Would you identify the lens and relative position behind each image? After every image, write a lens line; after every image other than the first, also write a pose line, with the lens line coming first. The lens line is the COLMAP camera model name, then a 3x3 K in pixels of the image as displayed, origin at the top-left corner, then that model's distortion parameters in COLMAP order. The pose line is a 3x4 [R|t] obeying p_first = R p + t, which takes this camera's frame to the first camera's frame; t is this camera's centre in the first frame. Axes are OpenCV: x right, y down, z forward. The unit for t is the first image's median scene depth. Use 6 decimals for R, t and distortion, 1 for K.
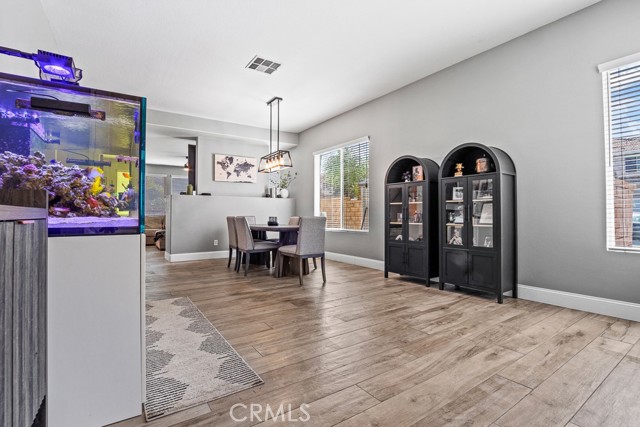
lens RADIAL K [[295.5, 0, 312.1], [0, 295.5, 209.7], [0, 0, 1]] dist [-0.025451, 0.000275]
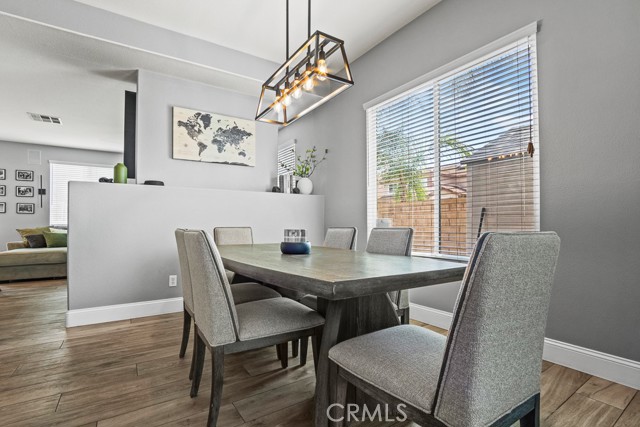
lens RADIAL K [[304.1, 0, 318.0], [0, 304.1, 218.8], [0, 0, 1]] dist [-0.013106, 0.000279]
pose [[0.999991, -0.002368, 0.003520, -0.079805], [0.002374, 0.999996, -0.001729, 0.008831], [-0.003516, 0.001737, 0.999992, 0.466755]]
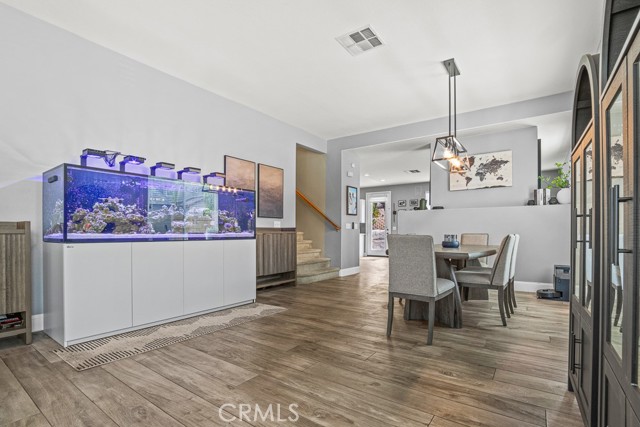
lens RADIAL K [[304.1, 0, 318.0], [0, 304.1, 218.8], [0, 0, 1]] dist [-0.013106, 0.000279]
pose [[0.367002, -0.038683, -0.929415, 0.316956], [0.014631, 0.999251, -0.035812, 0.005905], [0.930105, -0.000455, 0.367294, 0.338945]]
